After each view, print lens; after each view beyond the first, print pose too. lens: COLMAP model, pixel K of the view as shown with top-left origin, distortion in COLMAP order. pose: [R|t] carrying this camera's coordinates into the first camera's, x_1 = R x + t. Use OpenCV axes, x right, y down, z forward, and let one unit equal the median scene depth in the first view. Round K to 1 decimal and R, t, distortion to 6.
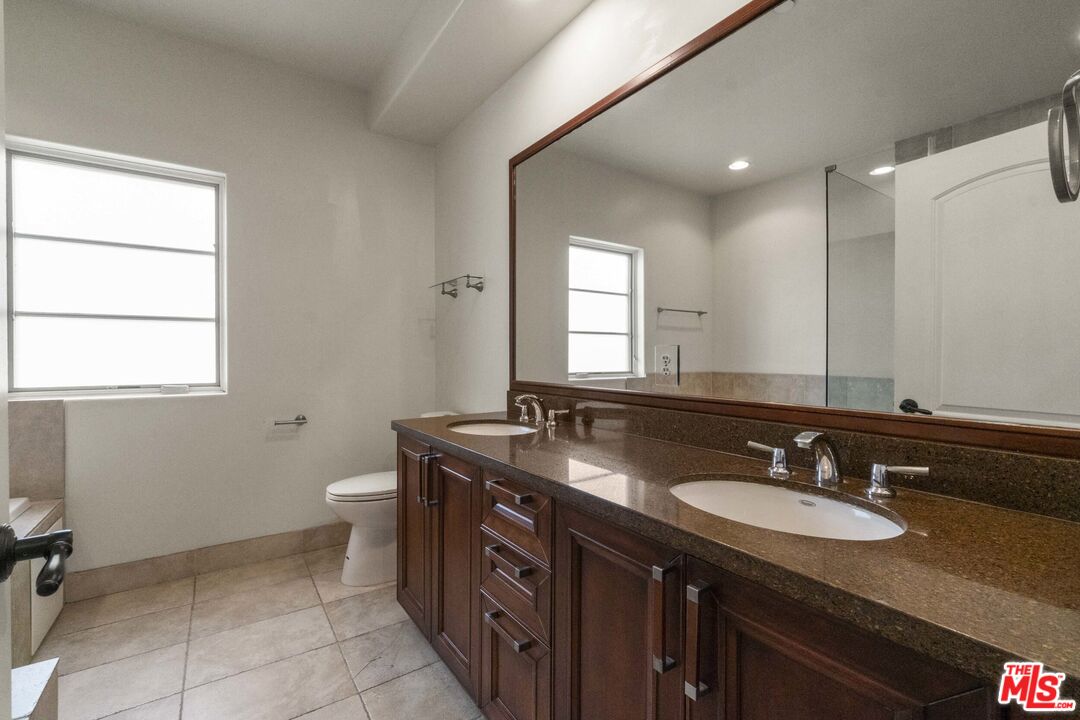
lens RADIAL K [[448.5, 0, 539.4], [0, 448.5, 358.7], [0, 0, 1]] dist [-0.002183, 0.000050]
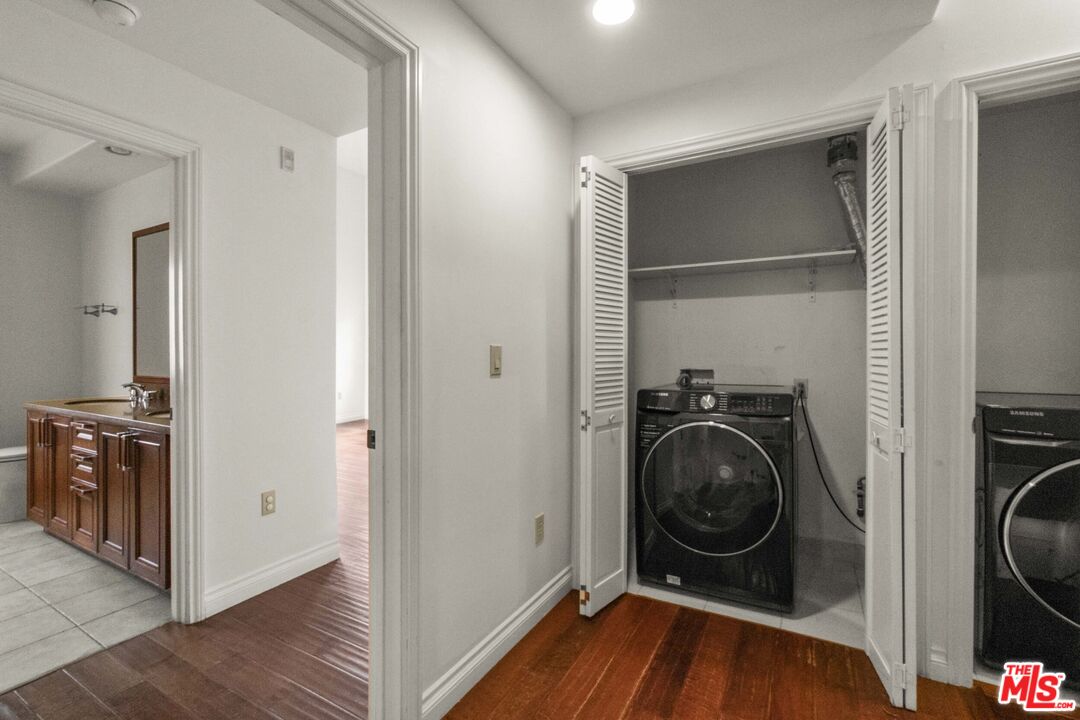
lens RADIAL K [[462.8, 0, 541.2], [0, 462.8, 352.9], [0, 0, 1]] dist [0.000350, -0.000043]
pose [[0.902292, -0.003633, 0.431110, 0.506365], [0.005180, 0.999984, -0.002414, -0.017111], [-0.431094, 0.004411, 0.902296, -1.026340]]
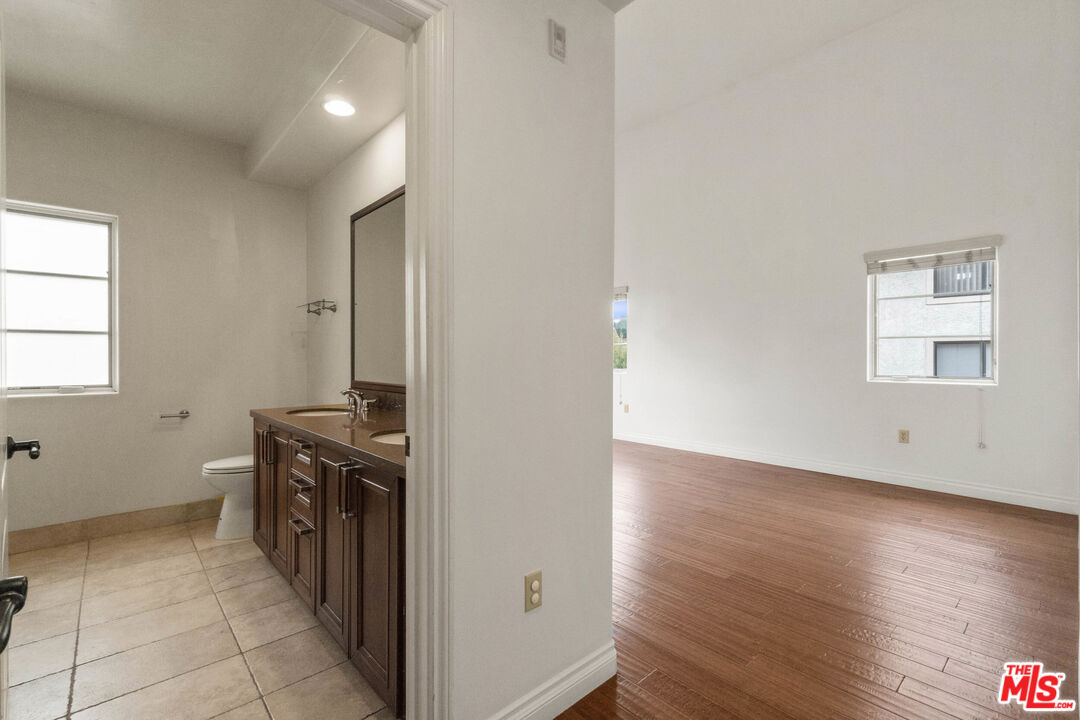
lens RADIAL K [[469.9, 0, 540.0], [0, 469.9, 360.0], [0, 0, 1]] dist [0.001854, -0.000343]
pose [[0.993321, -0.000583, 0.115379, 0.326611], [0.001352, 0.999977, -0.006587, -0.002593], [-0.115372, 0.006699, 0.993300, -0.448933]]
